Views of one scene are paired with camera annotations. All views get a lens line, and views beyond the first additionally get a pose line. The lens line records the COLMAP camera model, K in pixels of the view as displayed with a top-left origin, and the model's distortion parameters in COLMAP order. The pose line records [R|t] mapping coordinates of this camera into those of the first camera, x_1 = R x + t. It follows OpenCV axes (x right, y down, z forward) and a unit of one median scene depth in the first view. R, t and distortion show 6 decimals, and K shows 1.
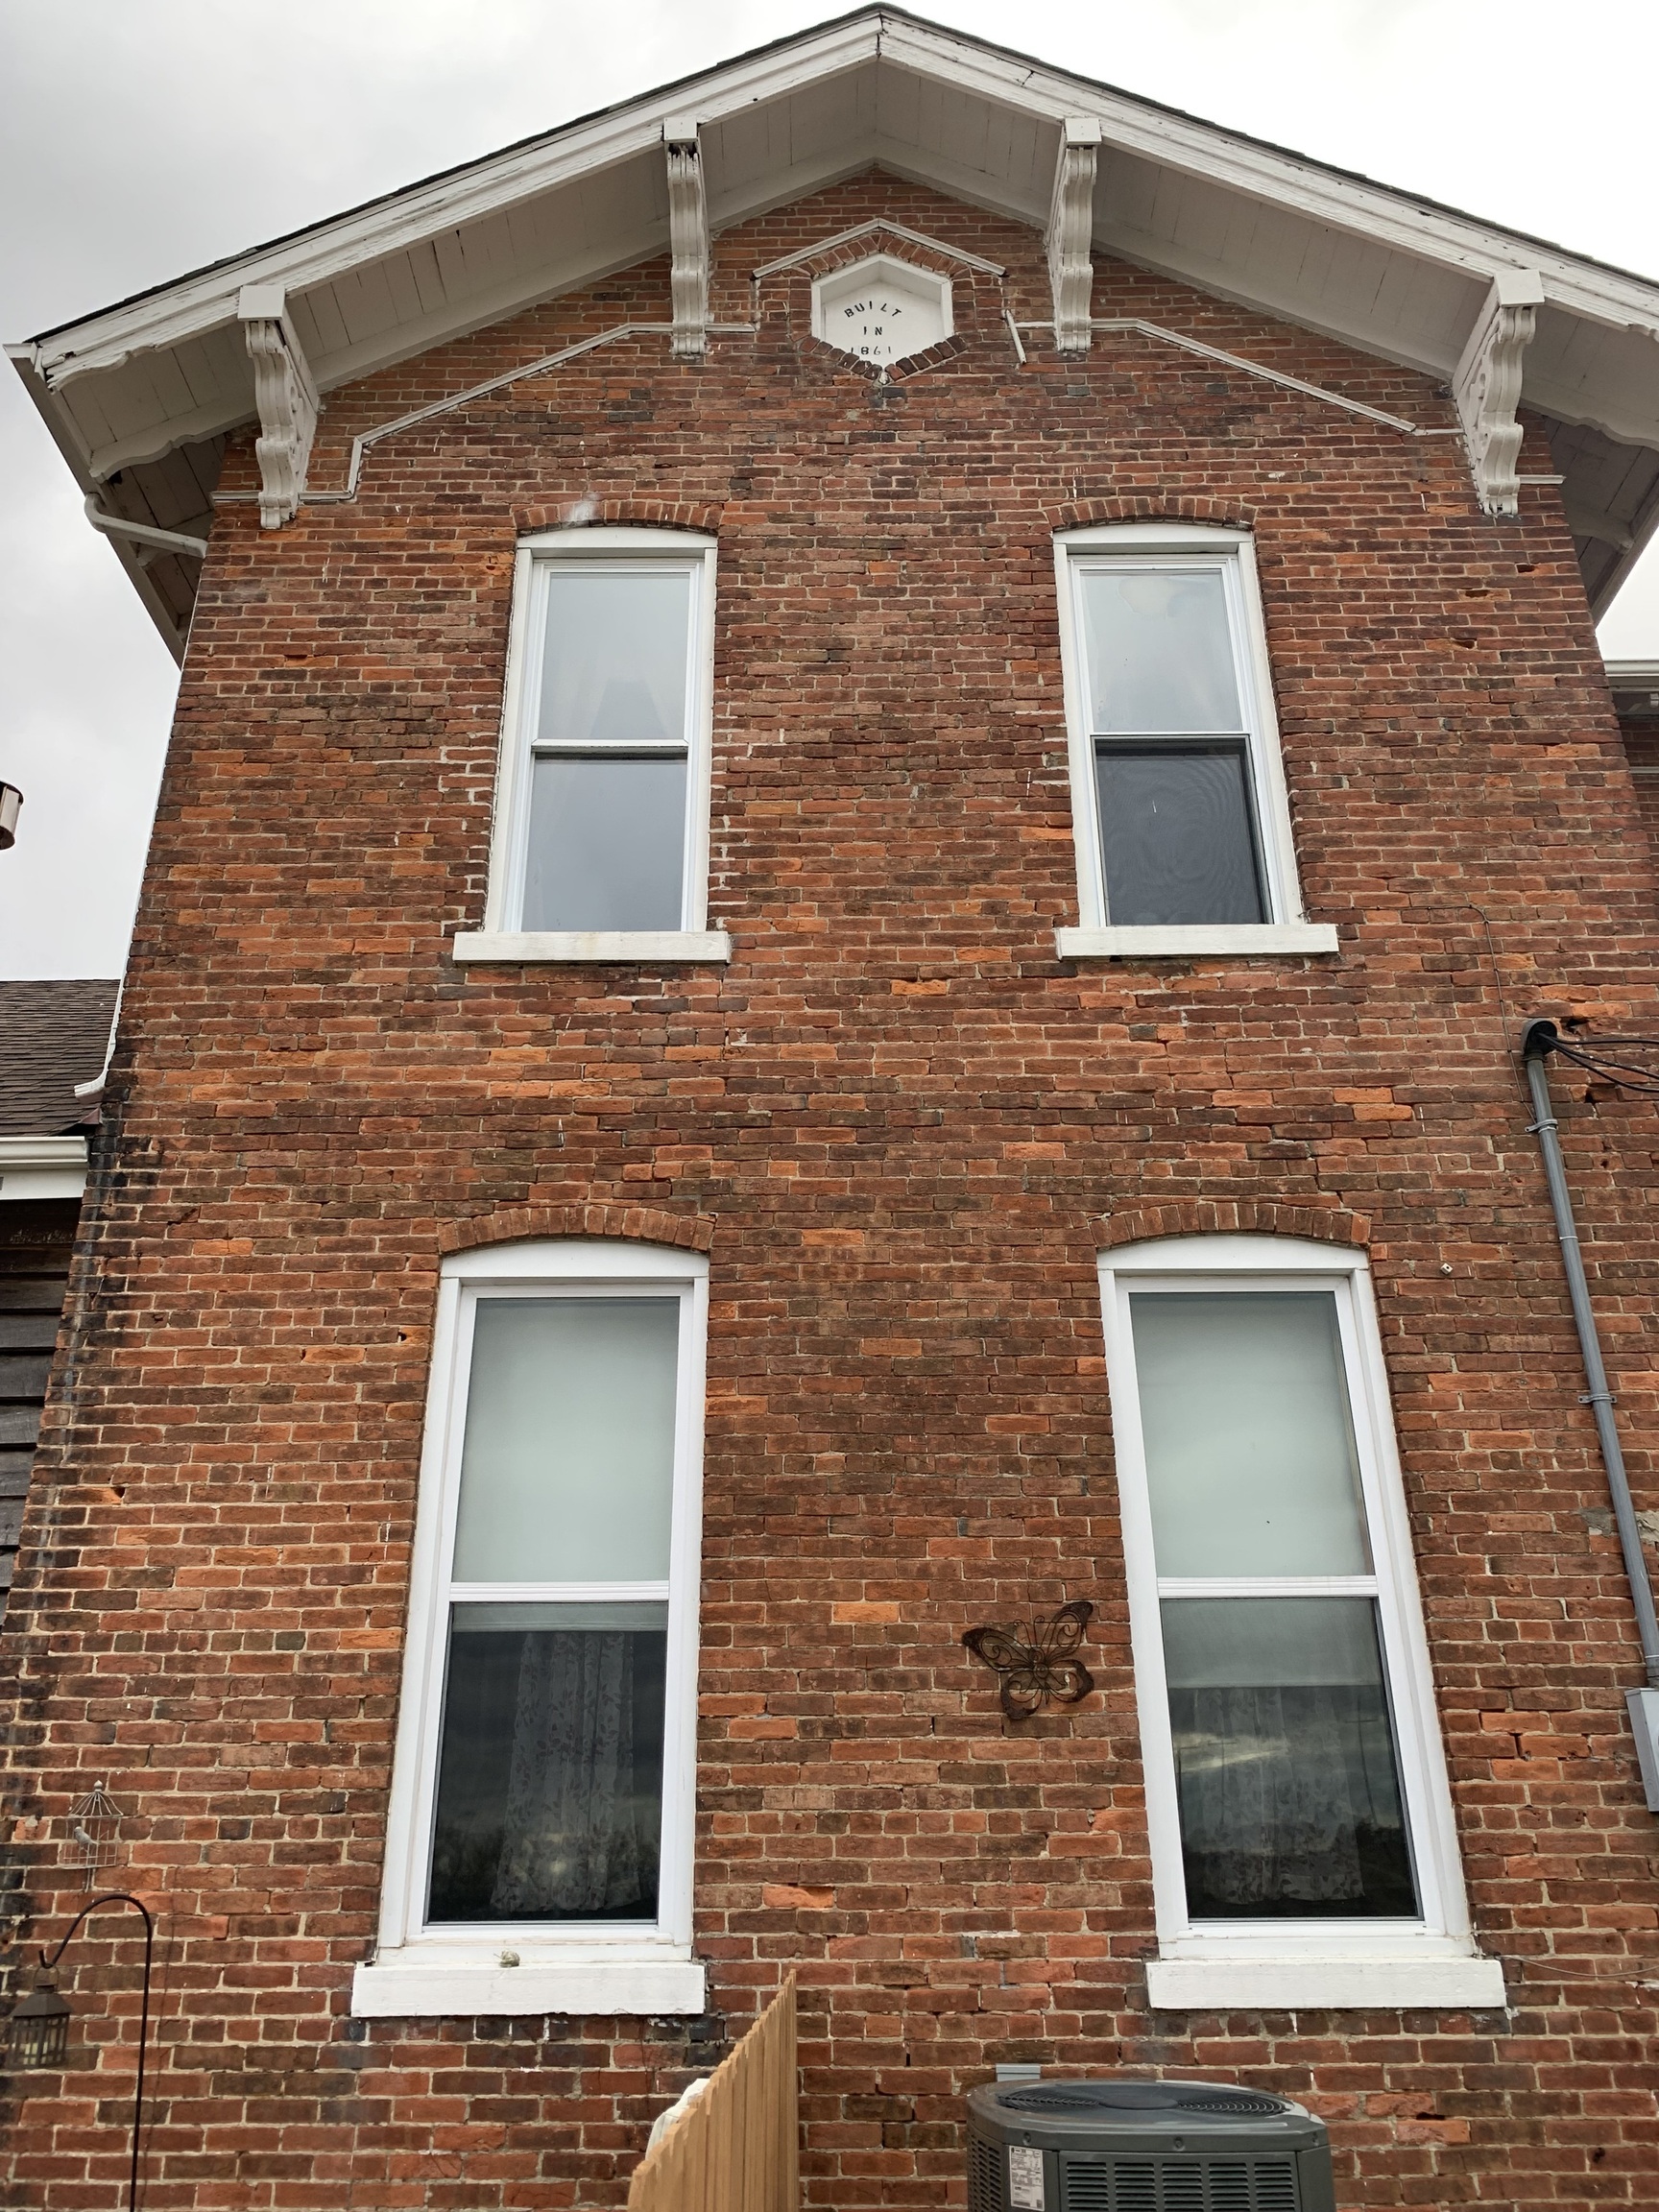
lens RADIAL K [[1686.1, 0, 821.0], [0, 1686.1, 1095.4], [0, 0, 1]] dist [0.024490, -0.028659]
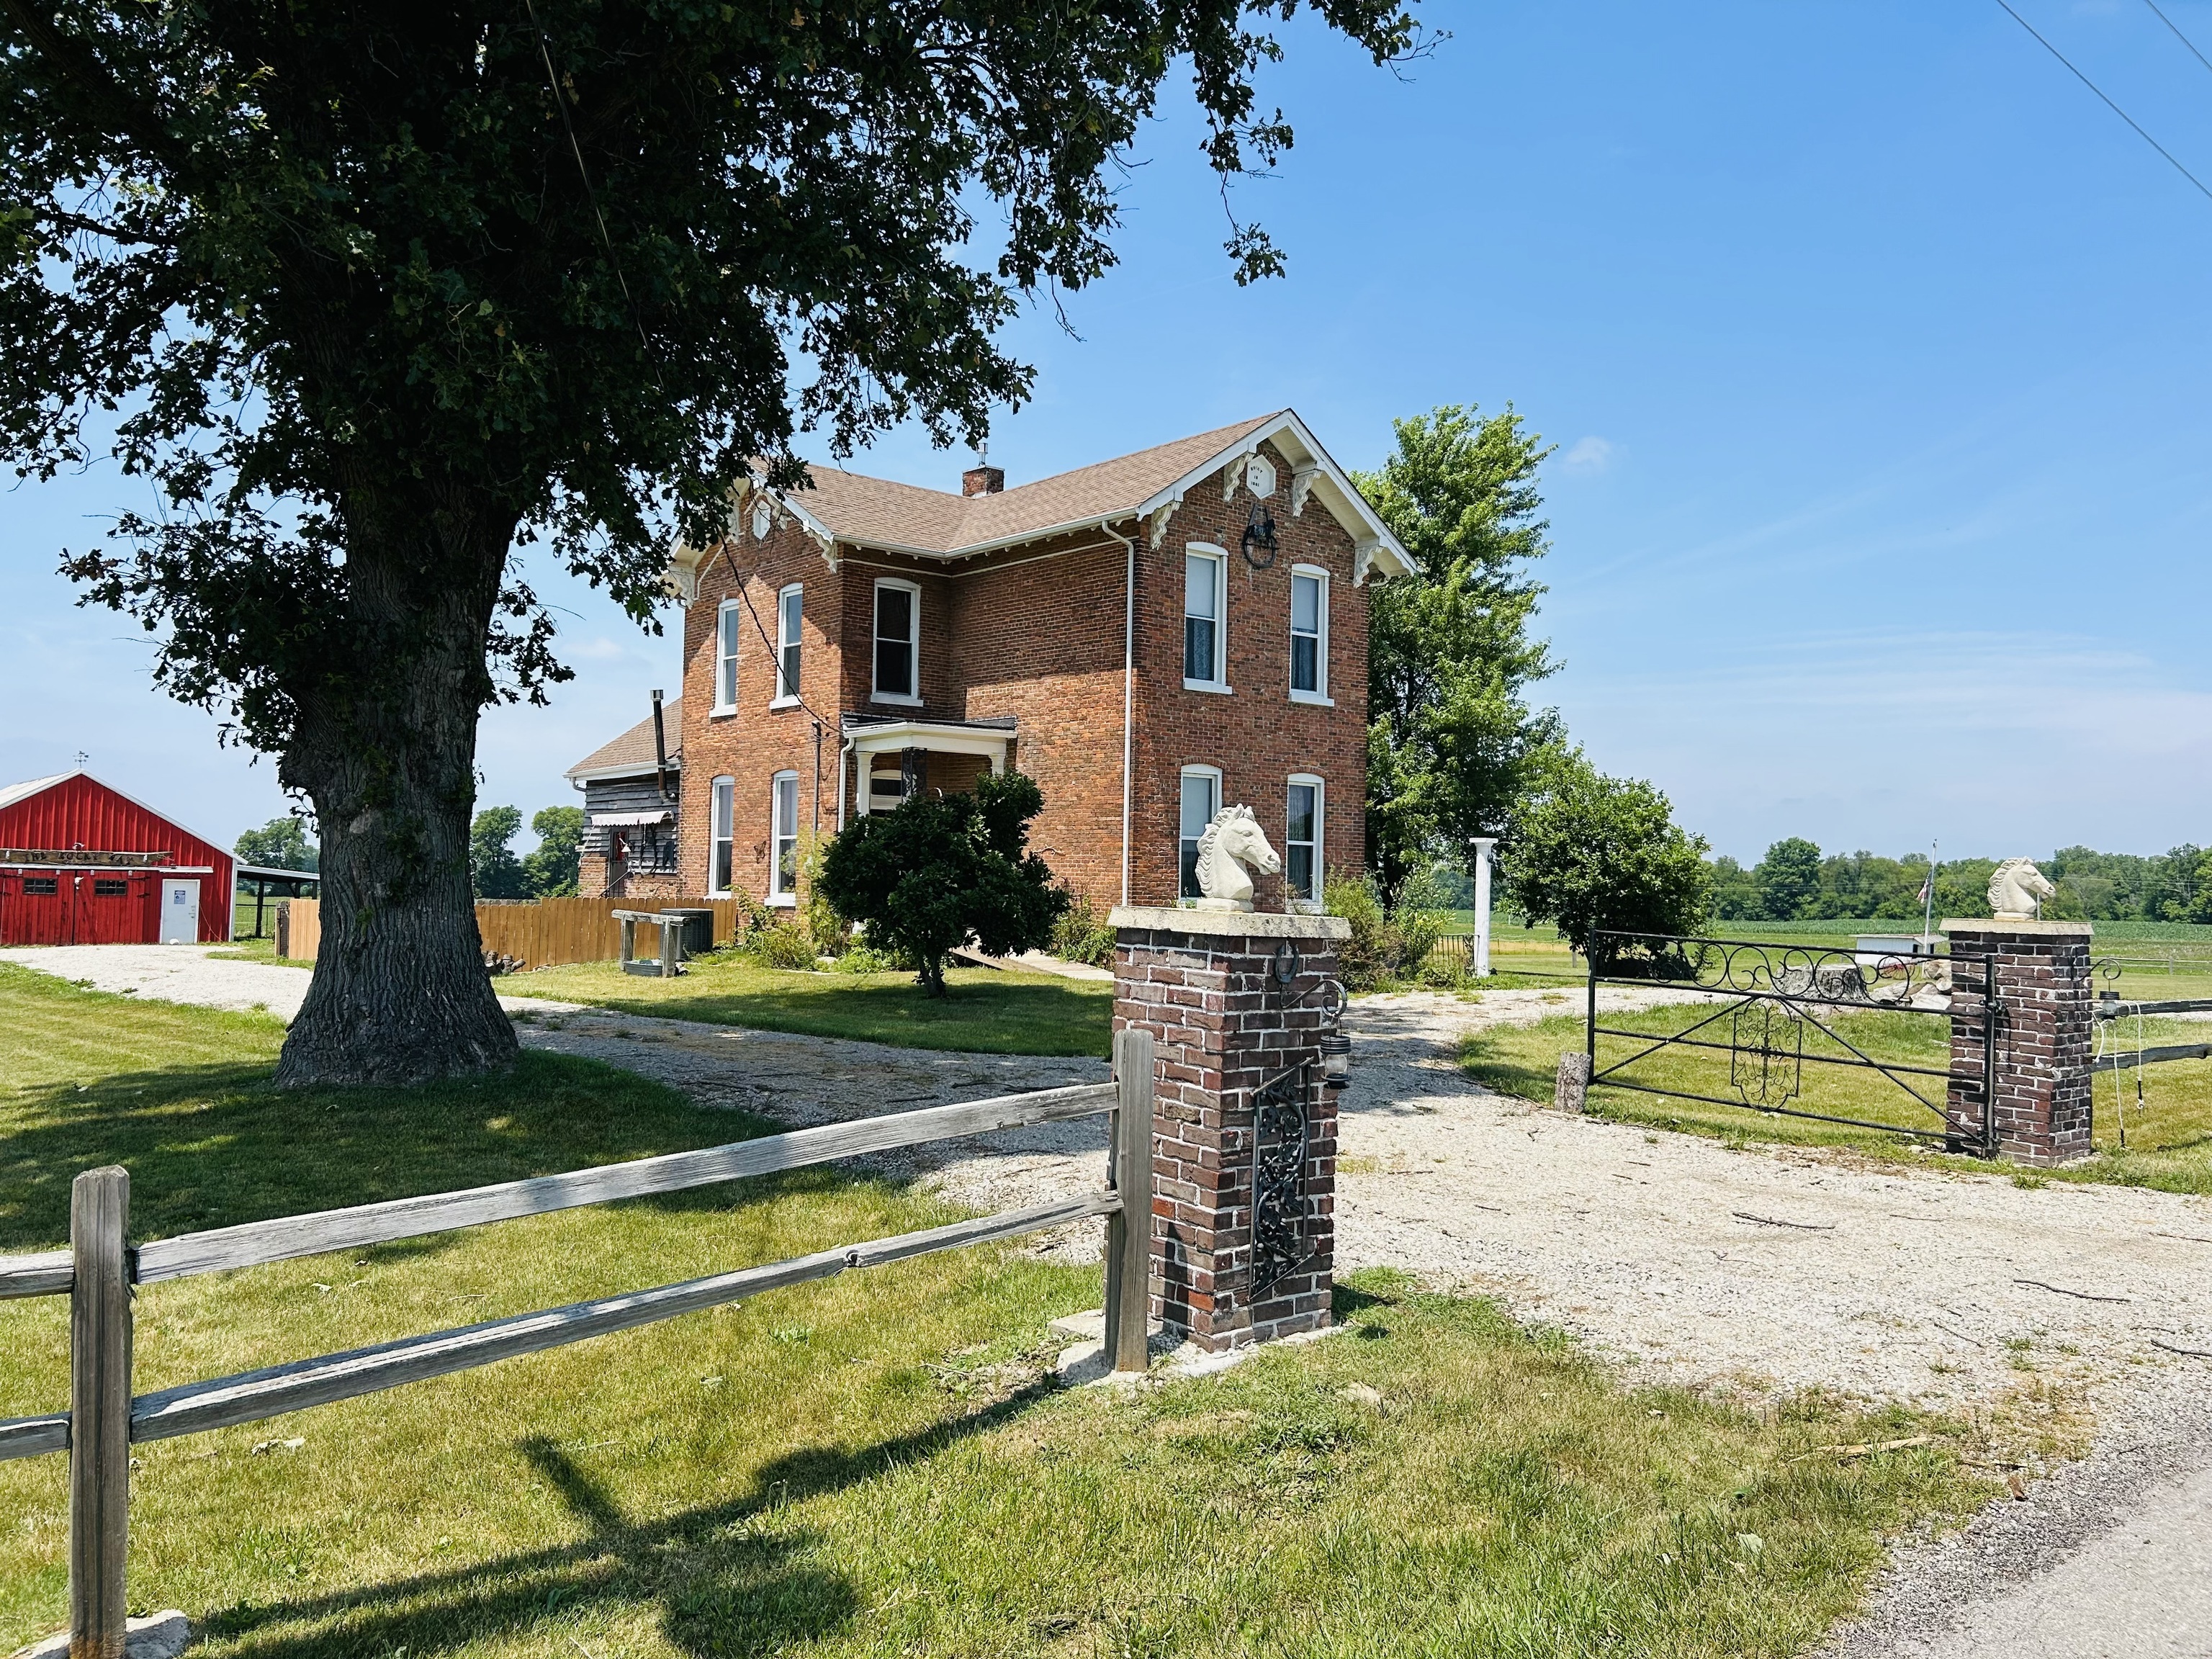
lens RADIAL K [[1698.5, 0, 1149.0], [0, 1698.5, 815.0], [0, 0, 1]] dist [0.042713, -0.049065]
pose [[0.662468, -0.016048, -0.748919, 5.432444], [0.291537, 0.926470, 0.238031, -0.779807], [0.690031, -0.376026, 0.618435, -1.631410]]
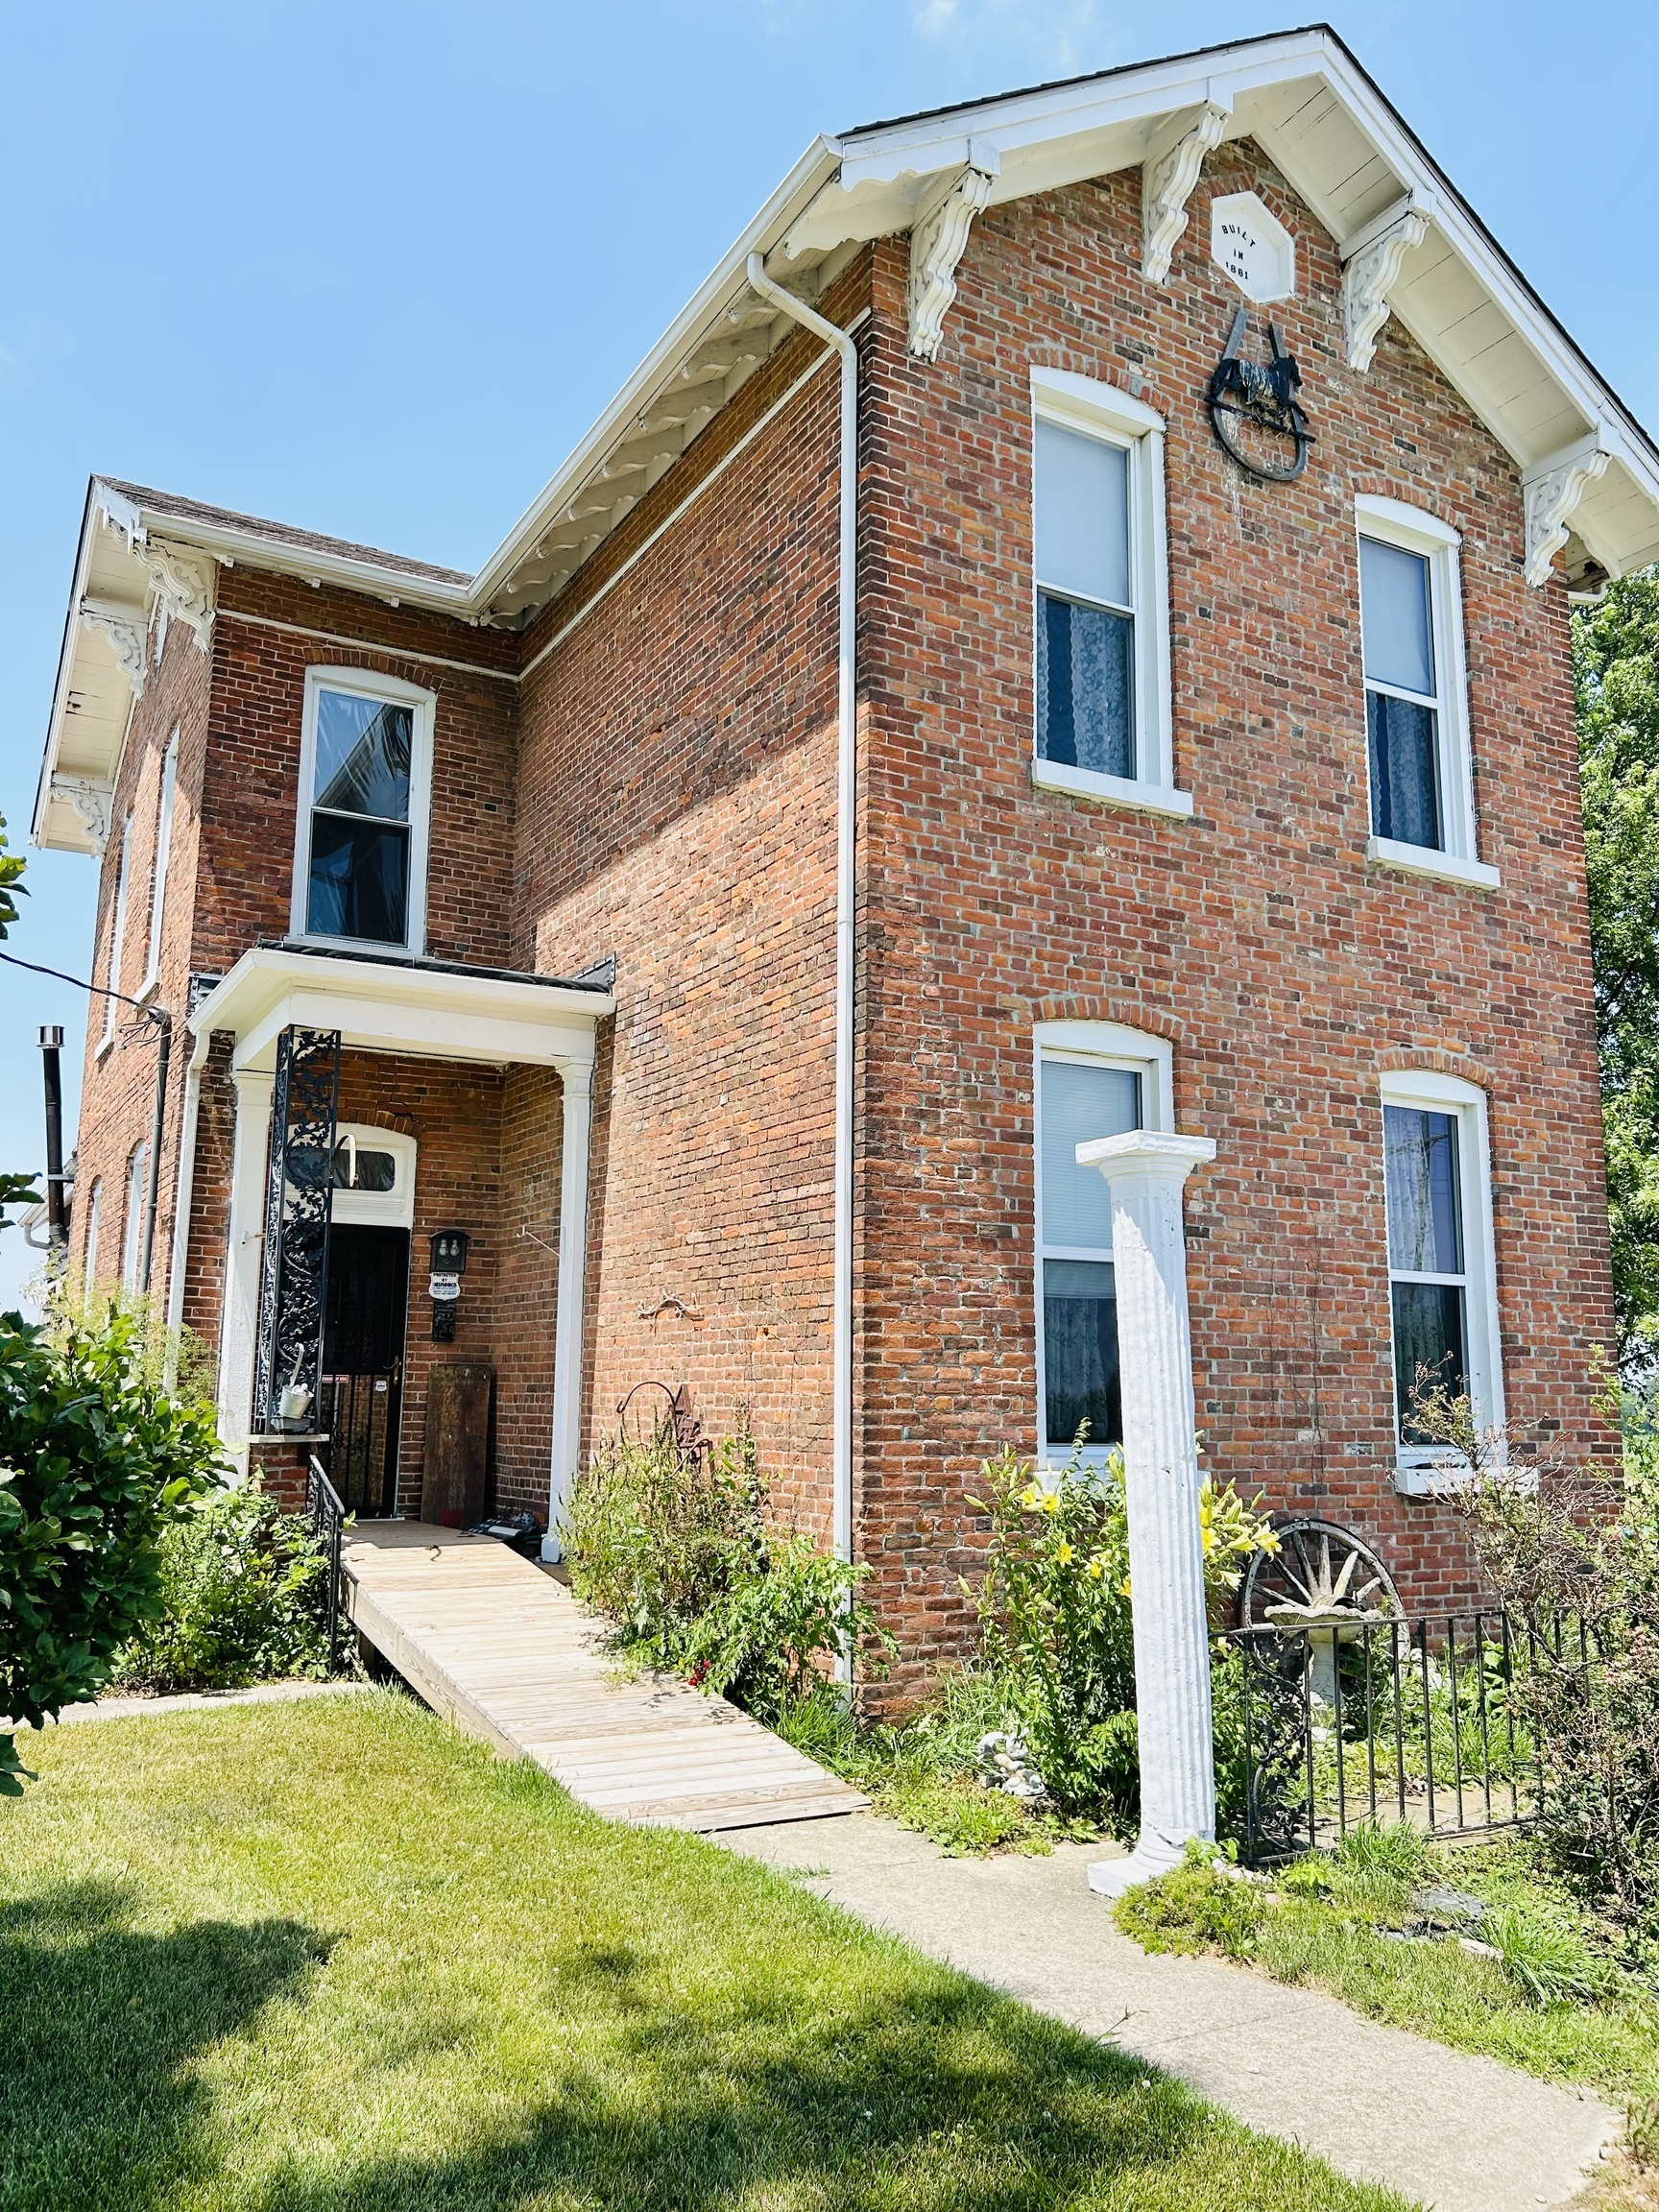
lens RADIAL K [[1698.5, 0, 830.1], [0, 1698.5, 1110.3], [0, 0, 1]] dist [0.042713, -0.049065]
pose [[0.506589, -0.139783, -0.850781, 2.889633], [0.349024, 0.935550, 0.054112, 0.268840], [0.788385, -0.324355, 0.522727, 0.668644]]
